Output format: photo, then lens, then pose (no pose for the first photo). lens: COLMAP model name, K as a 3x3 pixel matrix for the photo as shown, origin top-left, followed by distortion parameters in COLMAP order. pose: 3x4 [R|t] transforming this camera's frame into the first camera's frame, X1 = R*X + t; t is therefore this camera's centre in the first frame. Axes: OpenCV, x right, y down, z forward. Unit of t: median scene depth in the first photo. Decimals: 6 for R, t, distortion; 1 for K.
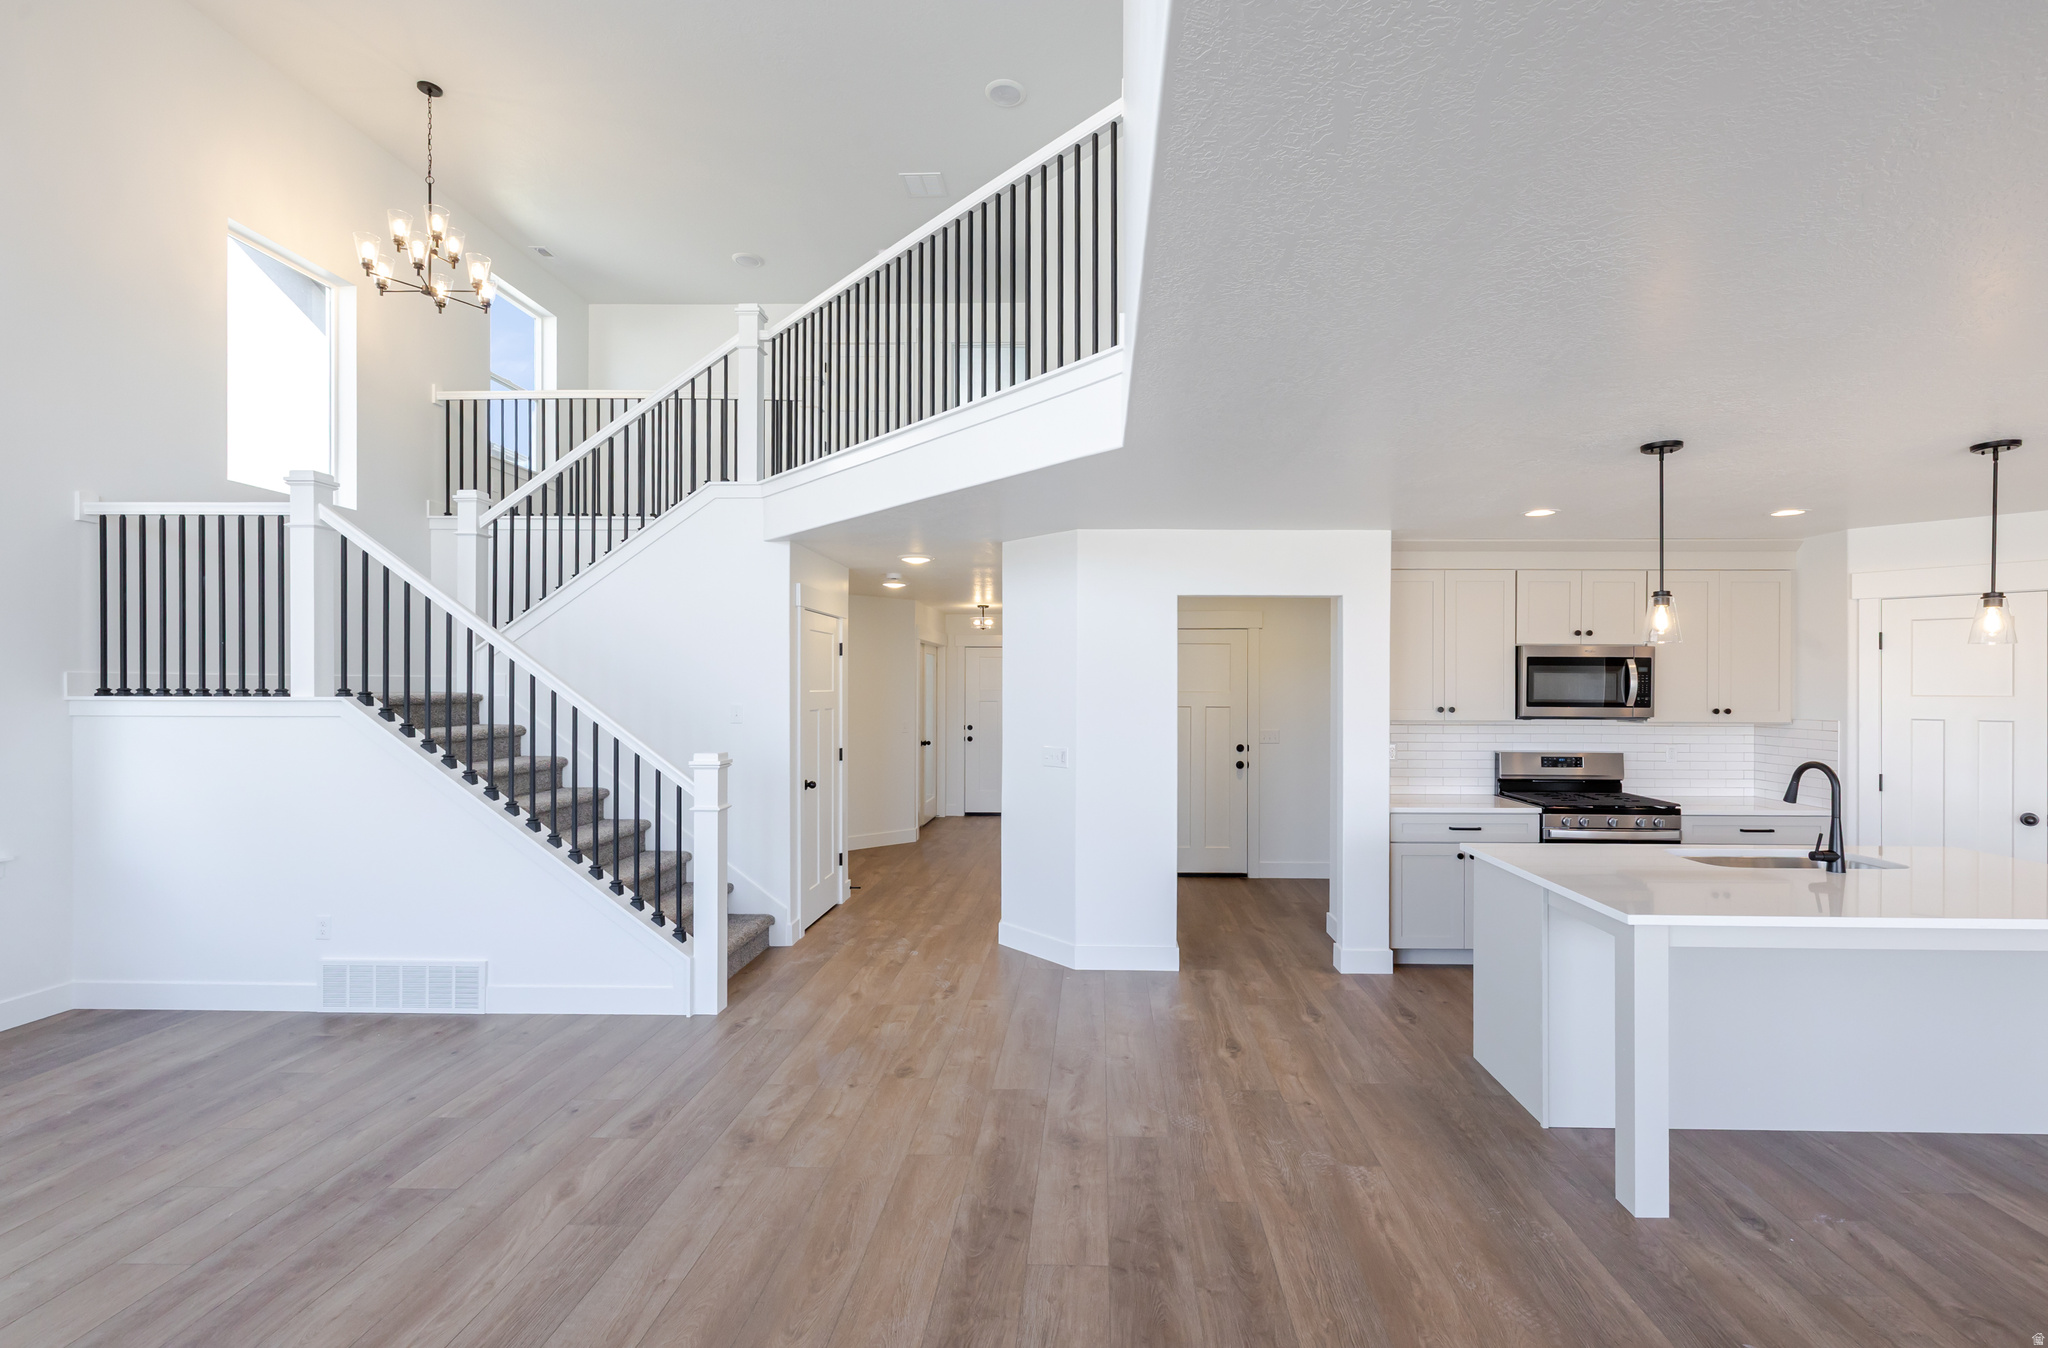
lens RADIAL K [[907.1, 0, 1078.3], [0, 907.1, 686.7], [0, 0, 1]] dist [0.000160, 0.000649]
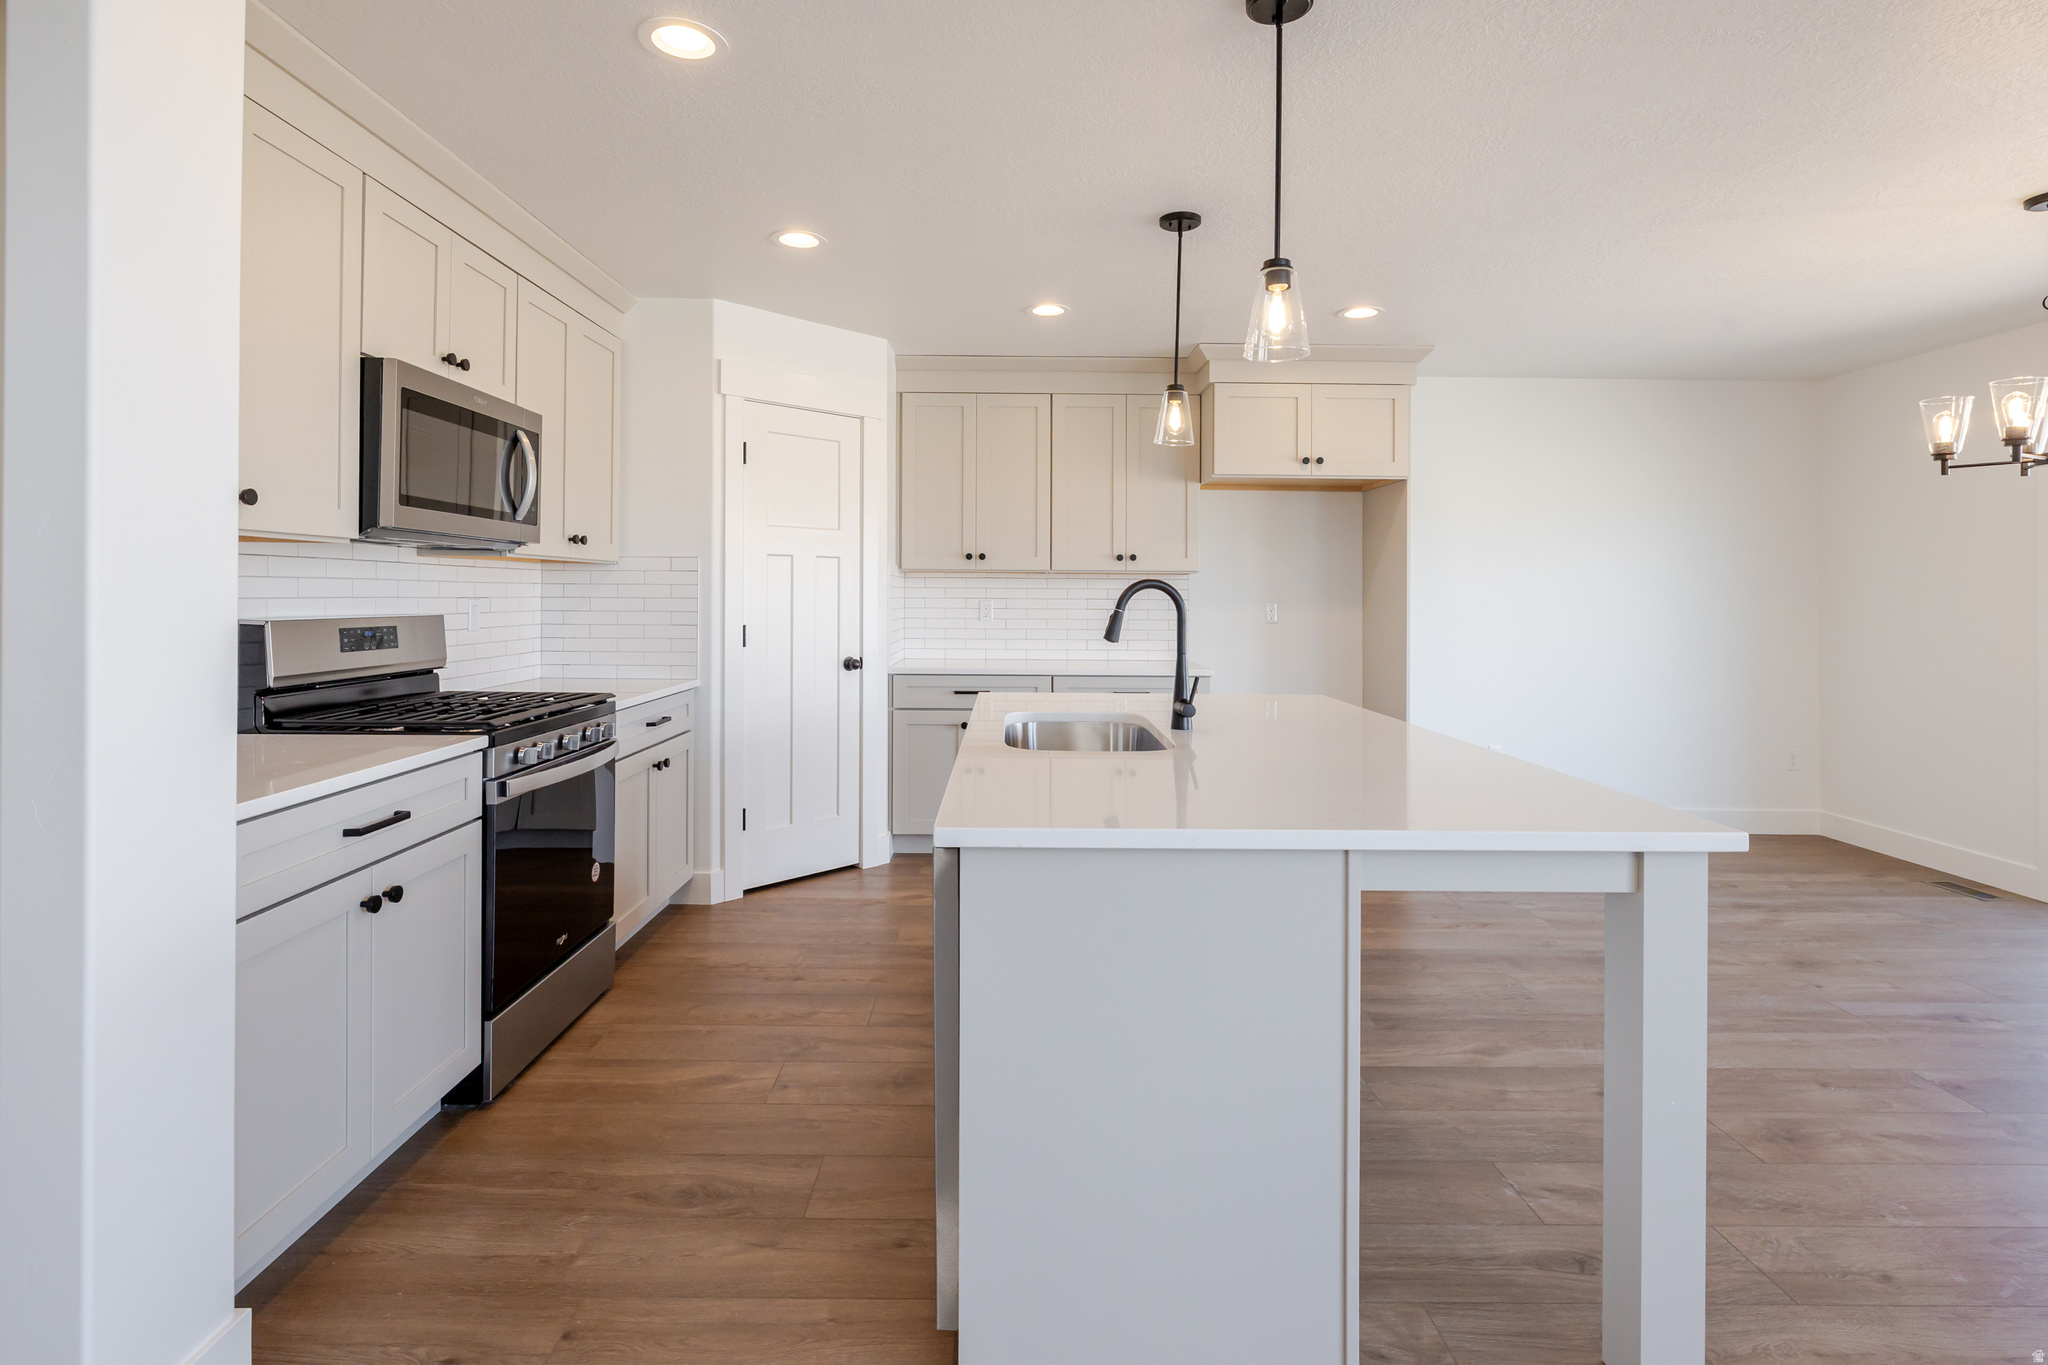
lens RADIAL K [[1001.7, 0, 1009.7], [0, 1001.7, 589.6], [0, 0, 1]] dist [-0.002309, -0.001078]
pose [[-0.021315, 0.000068, 0.999773, 0.027699], [-0.007507, 0.999972, -0.000228, 0.068396], [-0.999745, -0.007510, -0.021314, 0.838181]]
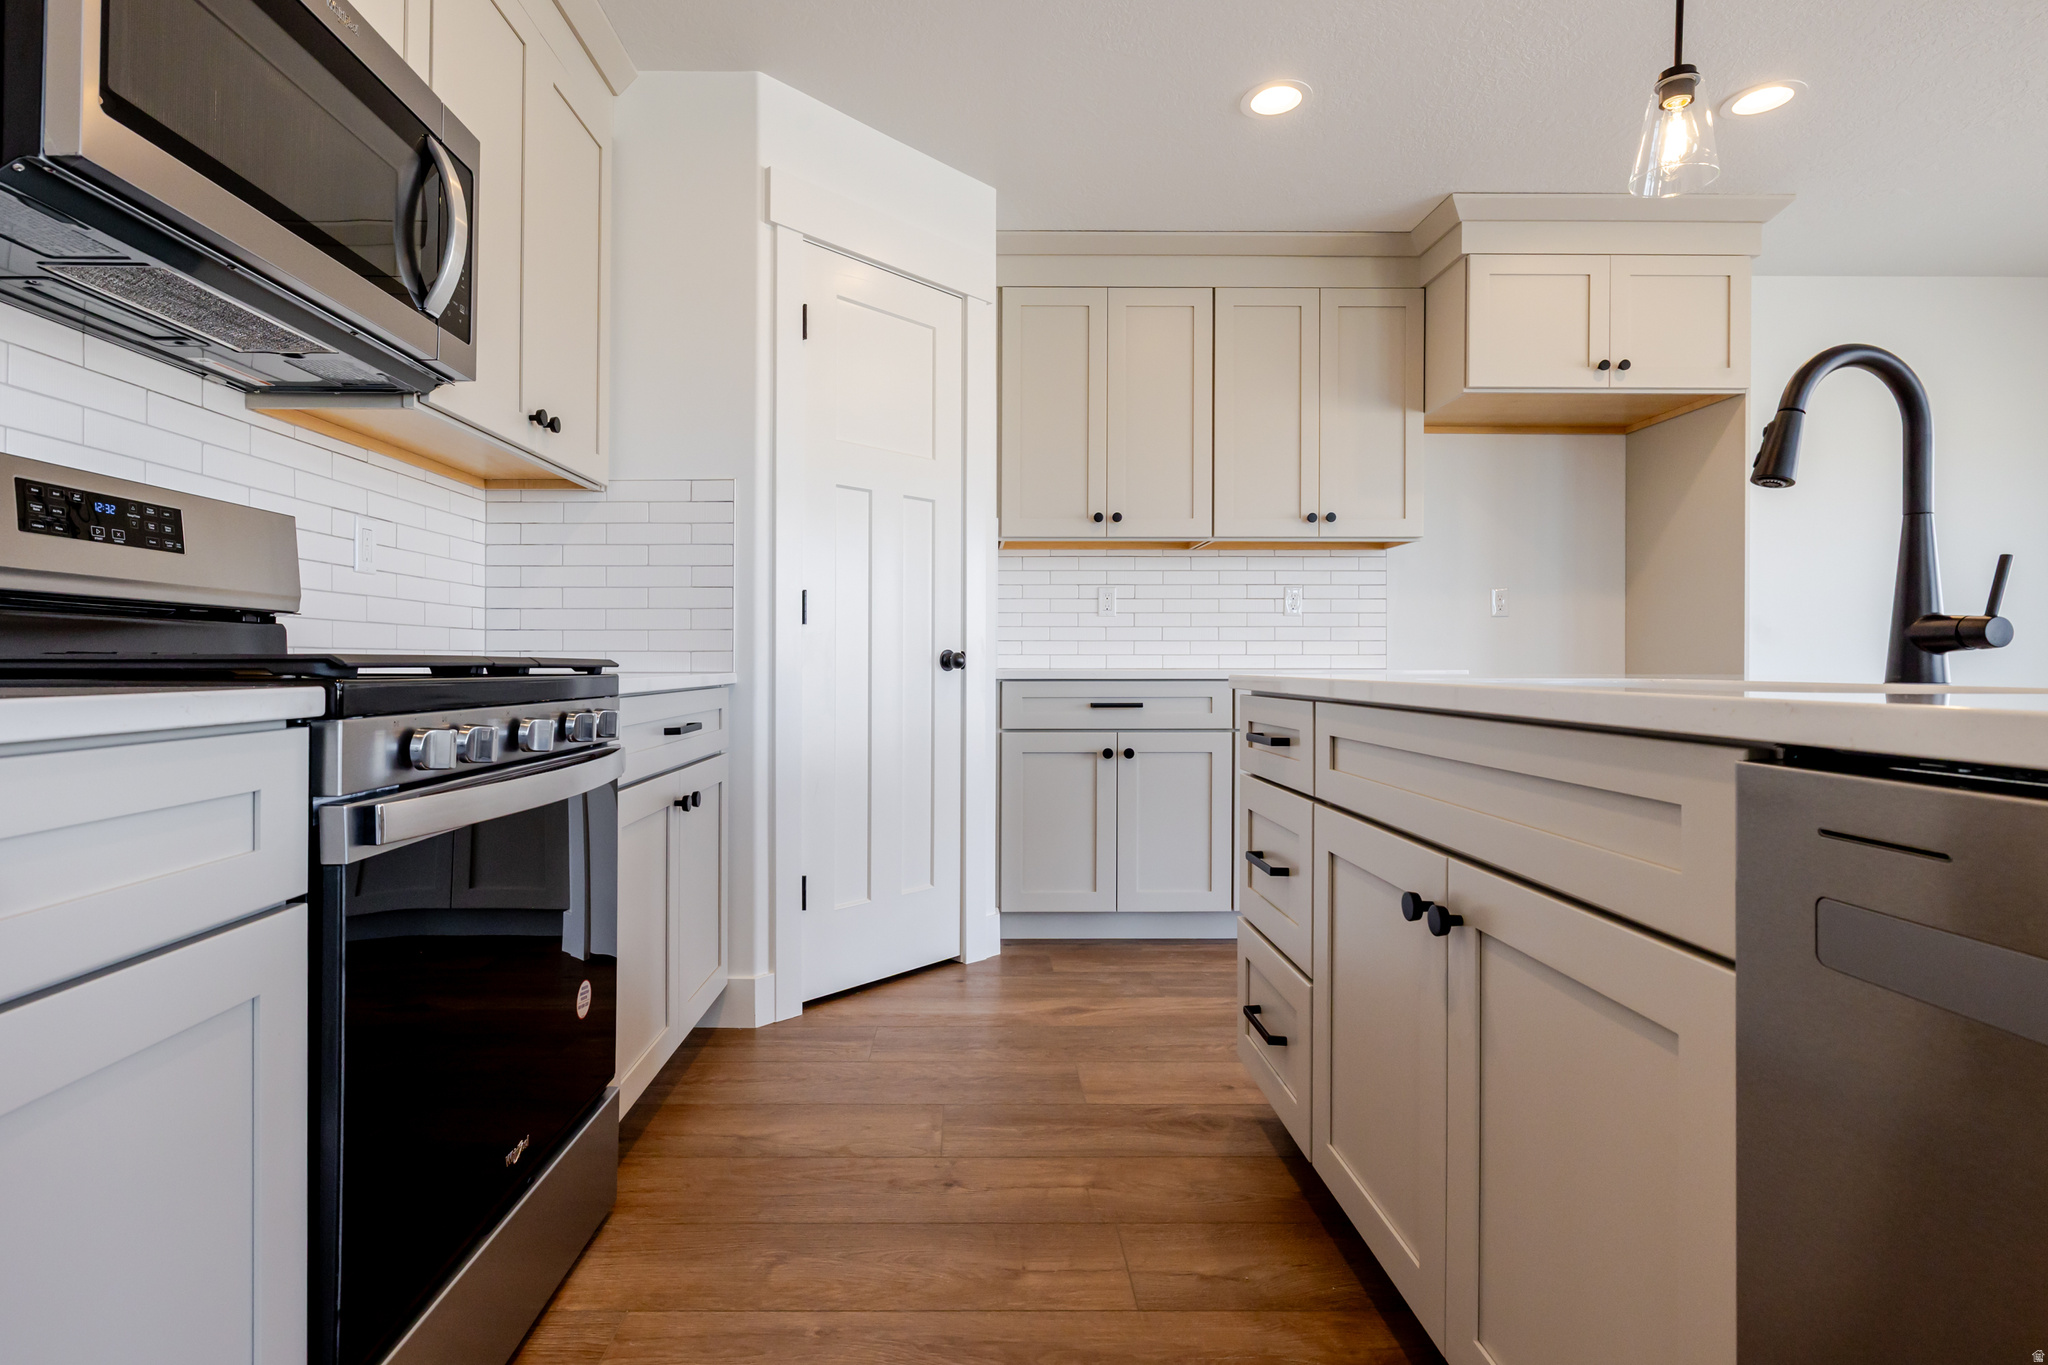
lens RADIAL K [[1009.0, 0, 981.4], [0, 1009.0, 651.1], [0, 0, 1]] dist [0.001695, 0.000640]
pose [[-0.026530, 0.005902, 0.999631, 0.349499], [-0.001787, 0.999981, -0.005951, 0.140779], [-0.999646, -0.001944, -0.026519, 0.971394]]
